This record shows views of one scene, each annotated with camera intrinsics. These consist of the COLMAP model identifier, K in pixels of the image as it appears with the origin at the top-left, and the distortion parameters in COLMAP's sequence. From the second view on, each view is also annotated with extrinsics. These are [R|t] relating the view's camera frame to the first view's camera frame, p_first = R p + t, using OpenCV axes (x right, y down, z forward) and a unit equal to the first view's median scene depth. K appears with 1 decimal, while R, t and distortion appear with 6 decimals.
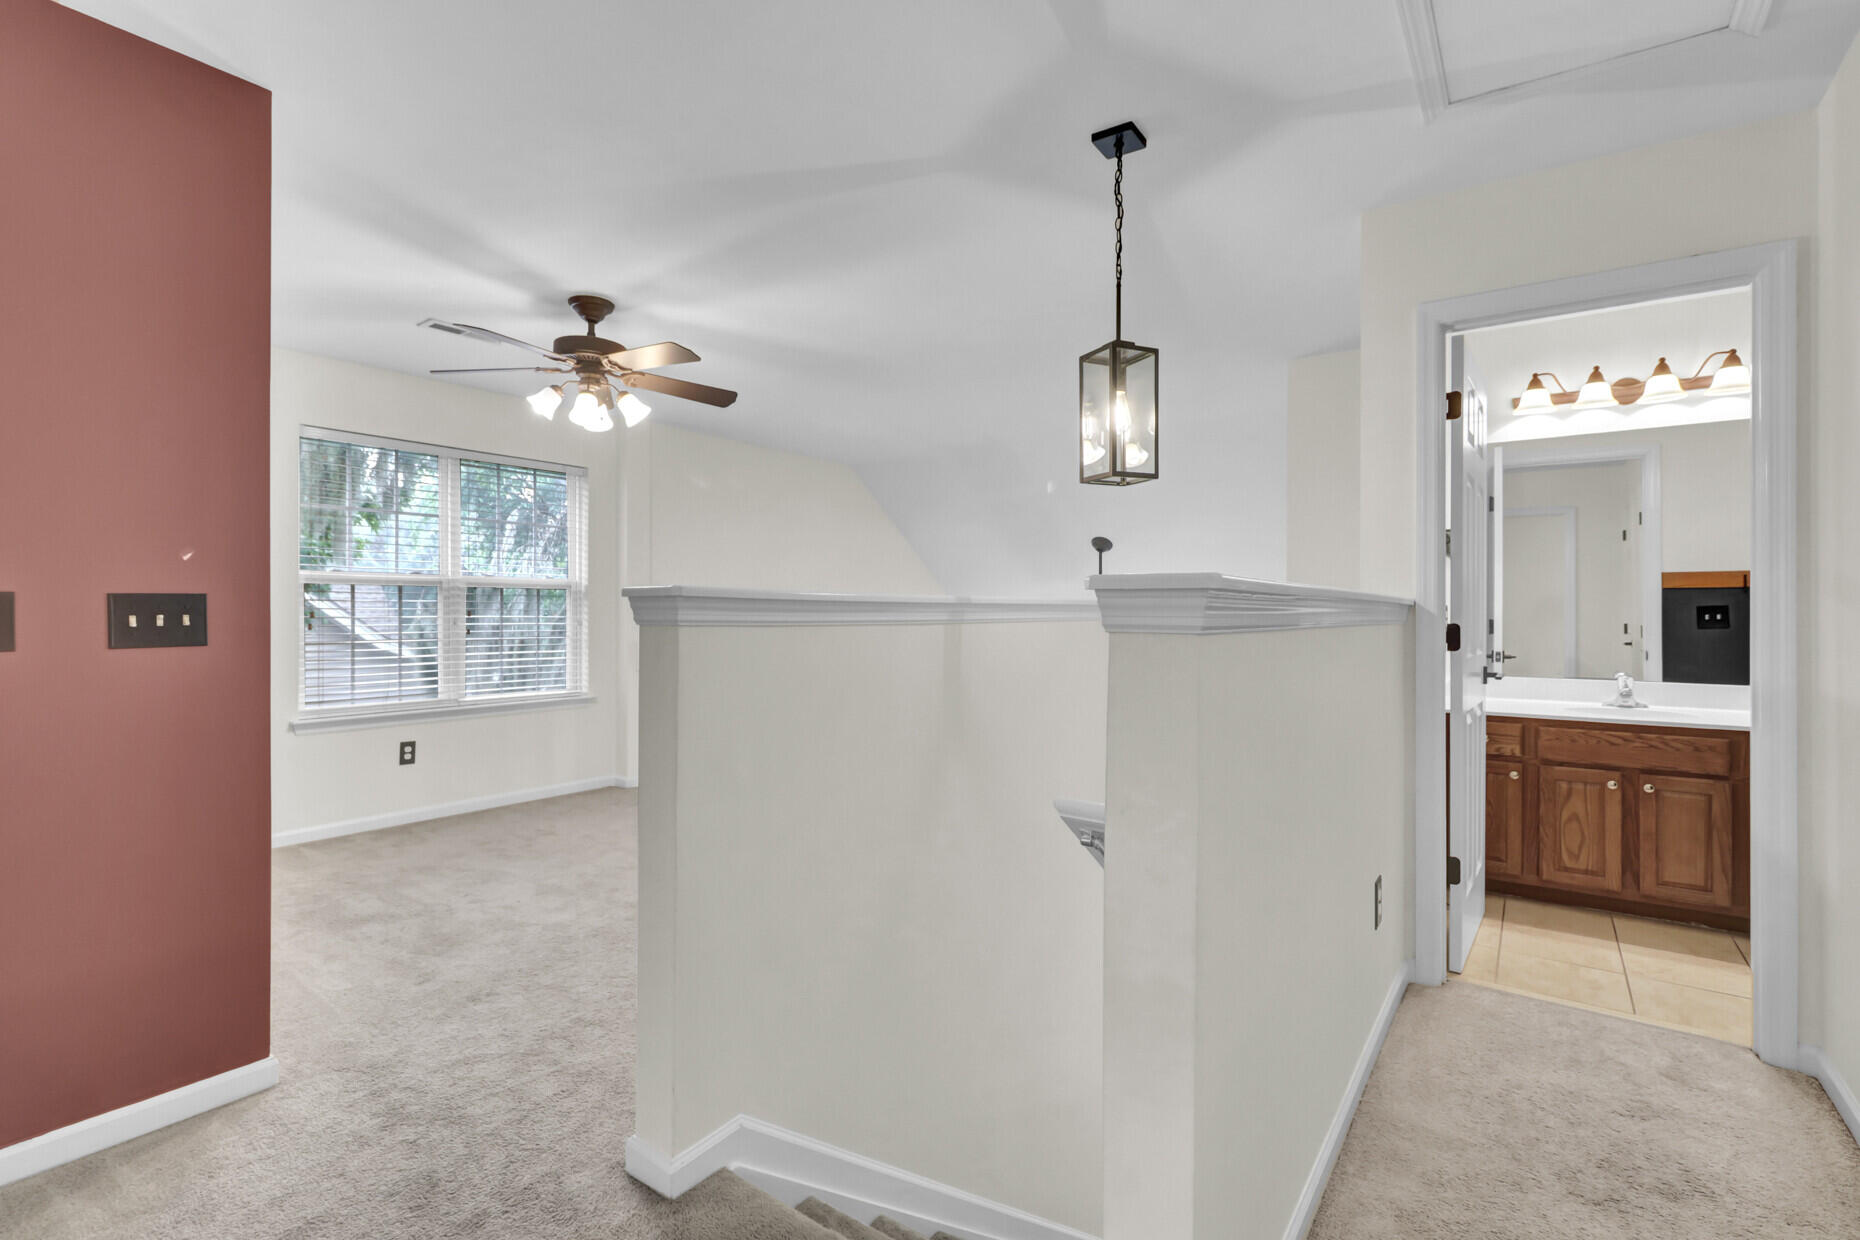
lens RADIAL K [[865.5, 0, 934.5], [0, 865.5, 618.2], [0, 0, 1]] dist [0.000431, 0.000526]
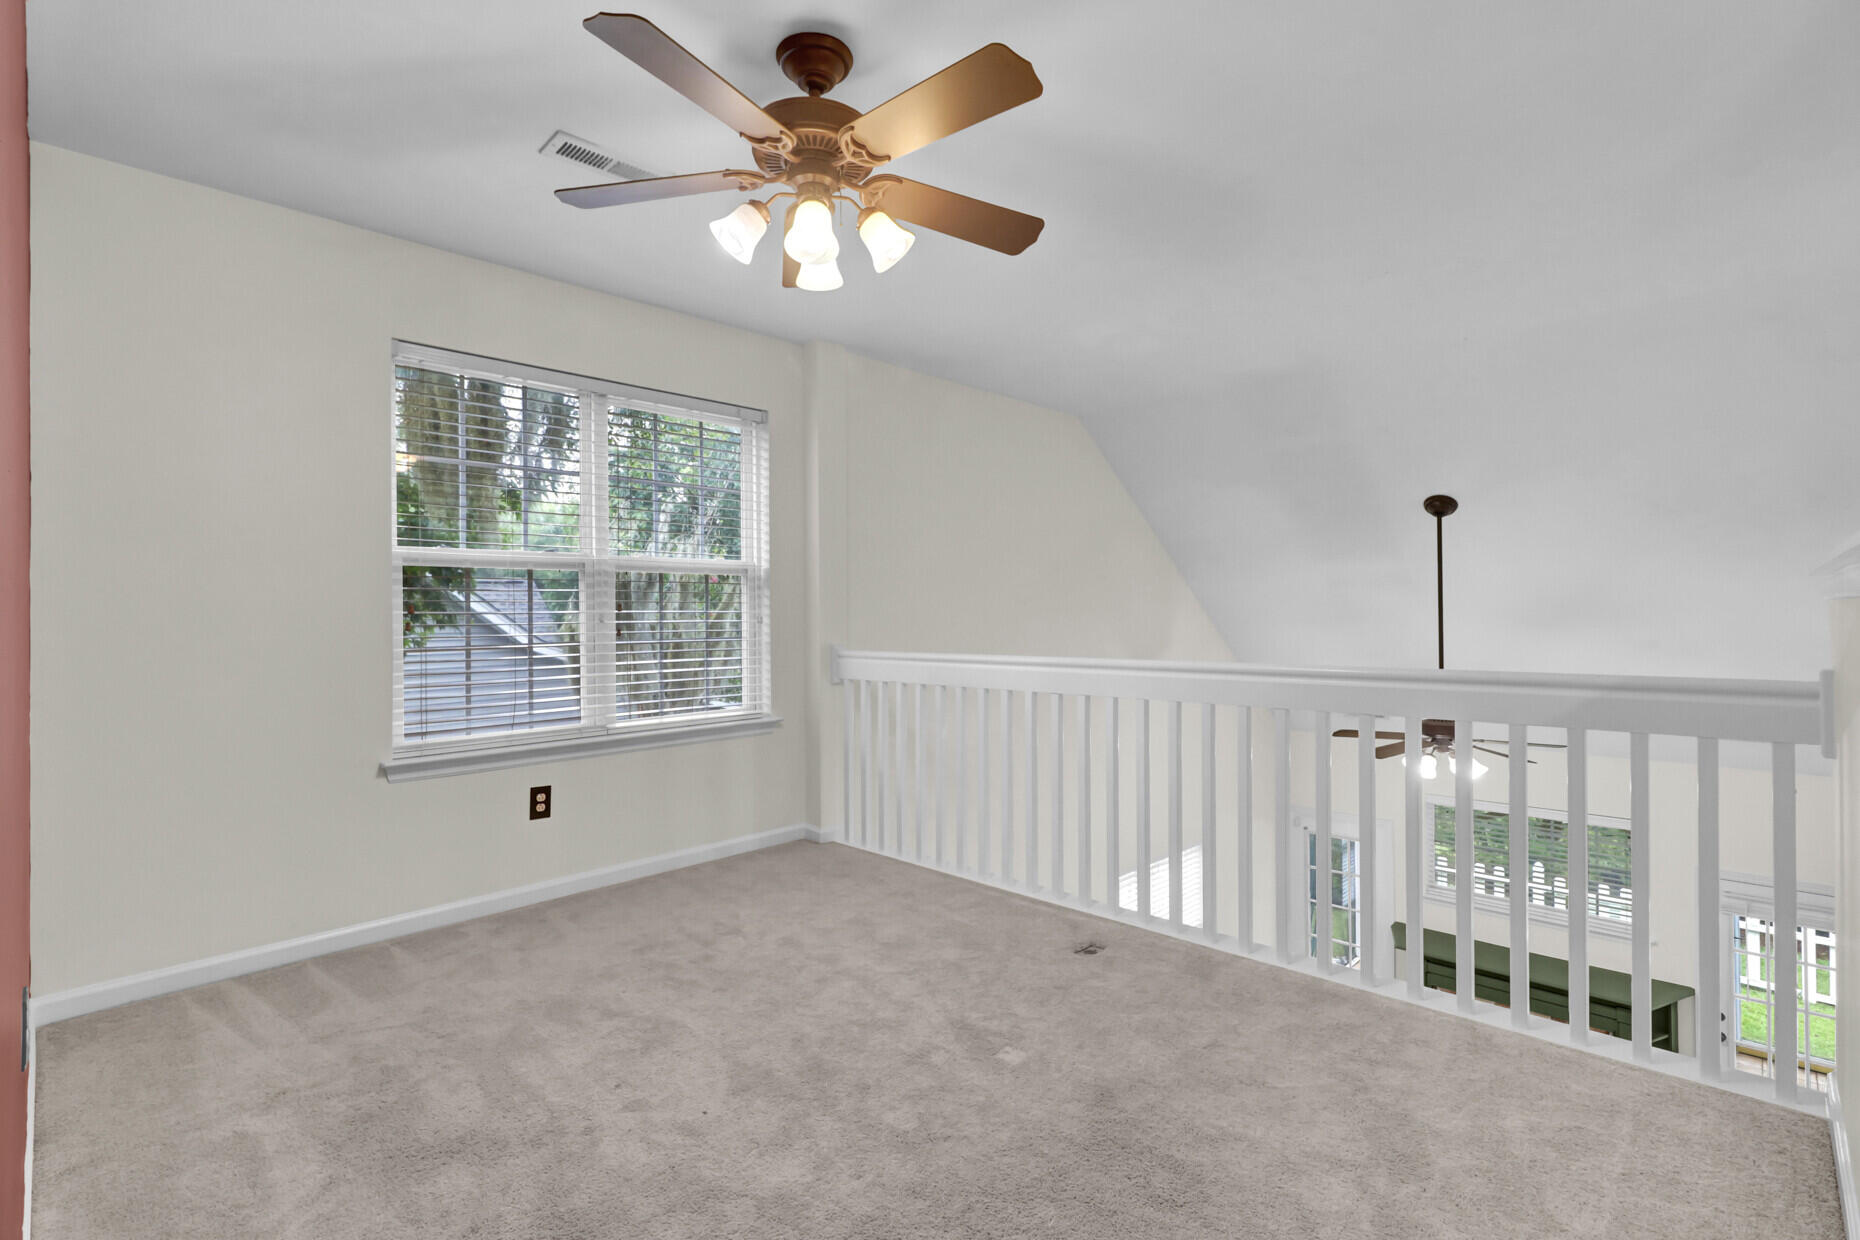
lens RADIAL K [[865.5, 0, 930.5], [0, 865.5, 615.1], [0, 0, 1]] dist [0.000431, 0.000526]
pose [[0.988666, -0.009448, -0.149836, -0.217127], [0.009048, 0.999953, -0.003349, 0.007590], [0.149860, 0.001955, 0.988705, 0.407238]]
